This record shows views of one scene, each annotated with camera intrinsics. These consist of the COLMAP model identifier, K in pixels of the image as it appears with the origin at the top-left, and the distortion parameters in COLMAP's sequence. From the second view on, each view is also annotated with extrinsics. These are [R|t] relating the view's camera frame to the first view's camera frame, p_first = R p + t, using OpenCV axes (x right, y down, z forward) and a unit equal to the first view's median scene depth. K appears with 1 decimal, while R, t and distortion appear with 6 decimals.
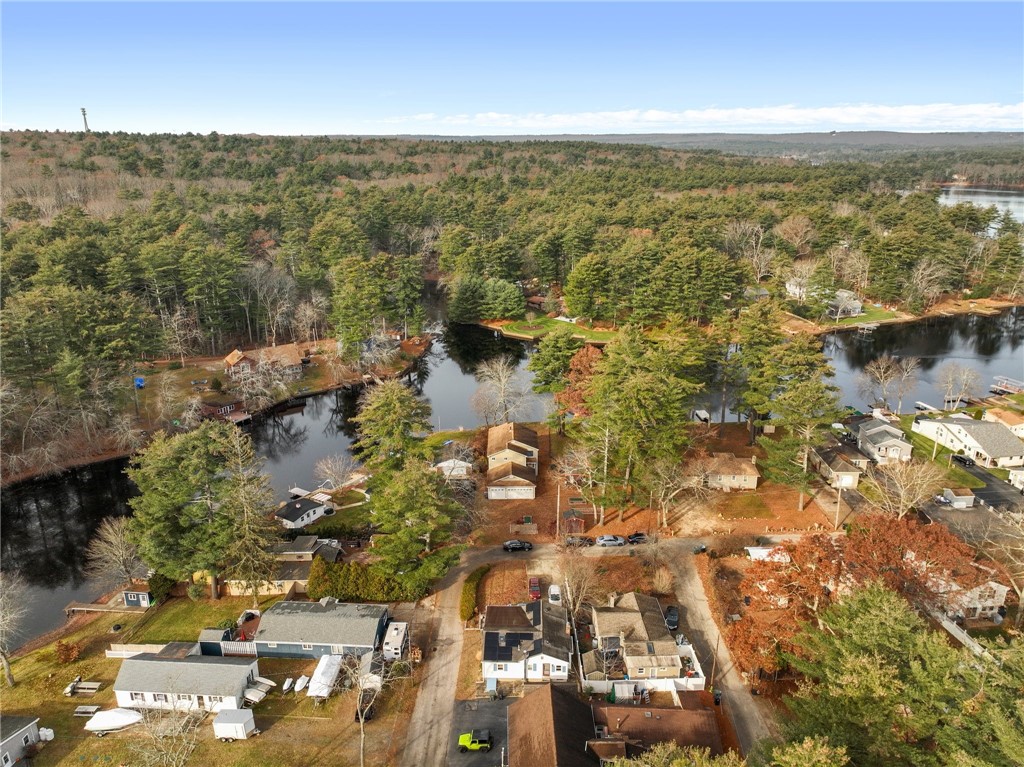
lens RADIAL K [[719.5, 0, 507.9], [0, 719.5, 386.1], [0, 0, 1]] dist [-0.003754, -0.001224]
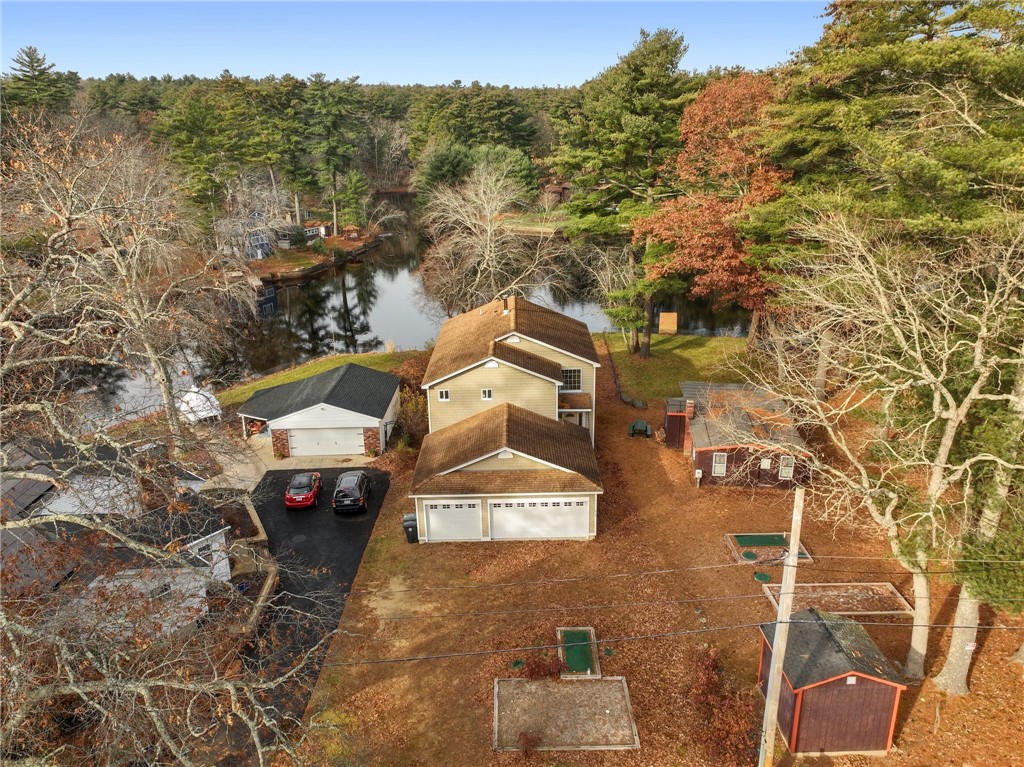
lens RADIAL K [[719.5, 0, 516.3], [0, 719.5, 381.6], [0, 0, 1]] dist [-0.003754, -0.001224]
pose [[0.999880, -0.014044, -0.006549, 0.010848], [0.014050, 0.999901, 0.000802, 0.096470], [0.006537, -0.000894, 0.999978, 0.718210]]
